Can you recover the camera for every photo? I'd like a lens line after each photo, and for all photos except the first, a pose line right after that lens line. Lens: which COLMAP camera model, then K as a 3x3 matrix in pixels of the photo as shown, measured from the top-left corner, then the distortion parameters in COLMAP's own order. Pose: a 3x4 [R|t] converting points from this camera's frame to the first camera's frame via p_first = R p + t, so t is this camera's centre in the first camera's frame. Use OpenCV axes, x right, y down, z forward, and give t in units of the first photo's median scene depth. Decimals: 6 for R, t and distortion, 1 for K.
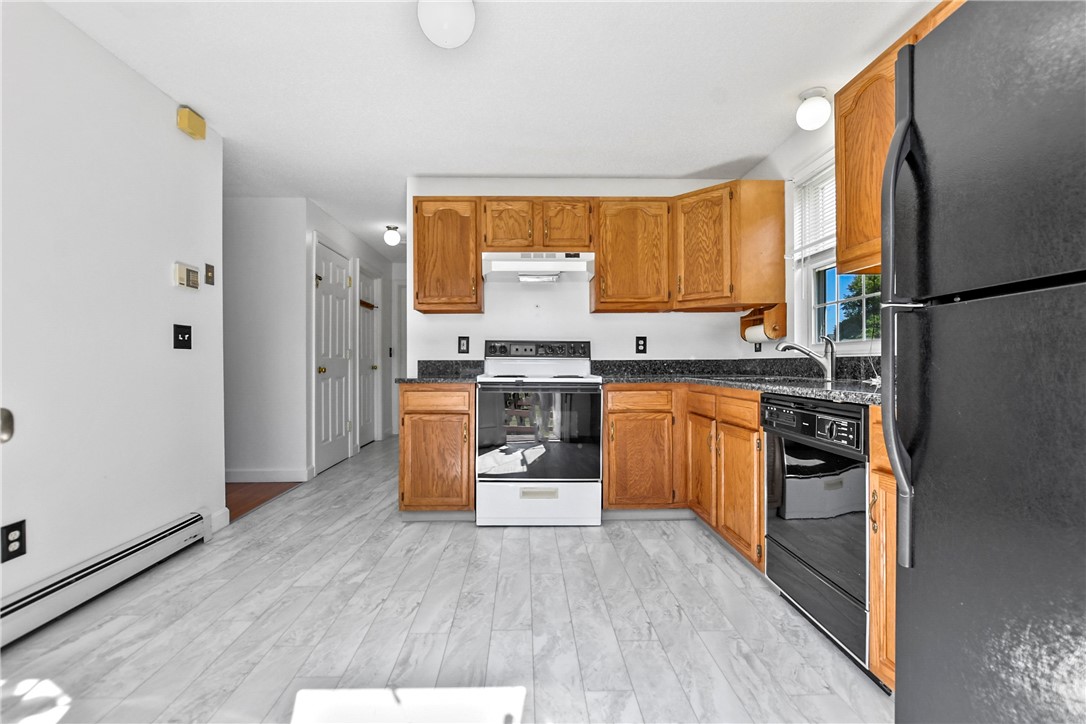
lens RADIAL K [[475.2, 0, 535.5], [0, 475.2, 363.7], [0, 0, 1]] dist [-0.015073, 0.005015]
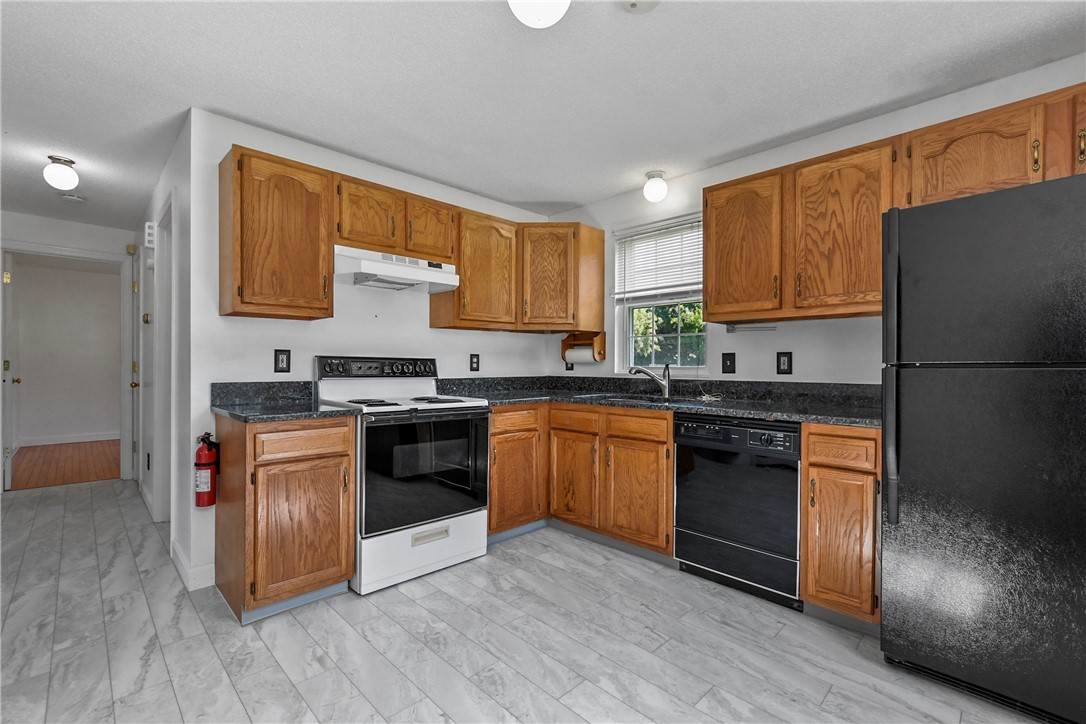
lens RADIAL K [[476.1, 0, 534.9], [0, 476.1, 366.7], [0, 0, 1]] dist [-0.015348, 0.005645]
pose [[0.732951, 0.002031, 0.680278, -0.425917], [-0.005028, 0.999984, 0.002431, -0.039833], [-0.680263, -0.005202, 0.732950, 0.218085]]
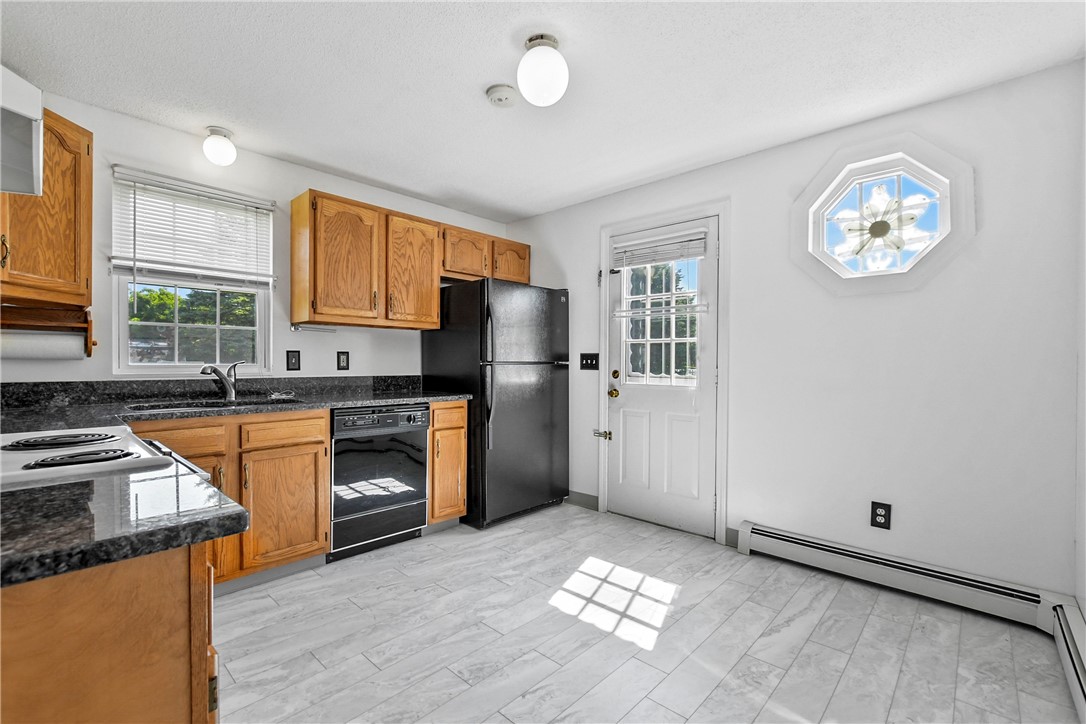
lens RADIAL K [[476.1, 0, 534.9], [0, 476.1, 366.7], [0, 0, 1]] dist [-0.015348, 0.005645]
pose [[-0.707777, -0.006860, 0.706403, -0.535886], [-0.002467, 0.999971, 0.007239, -0.042341], [-0.706432, 0.003381, -0.707773, 1.004687]]
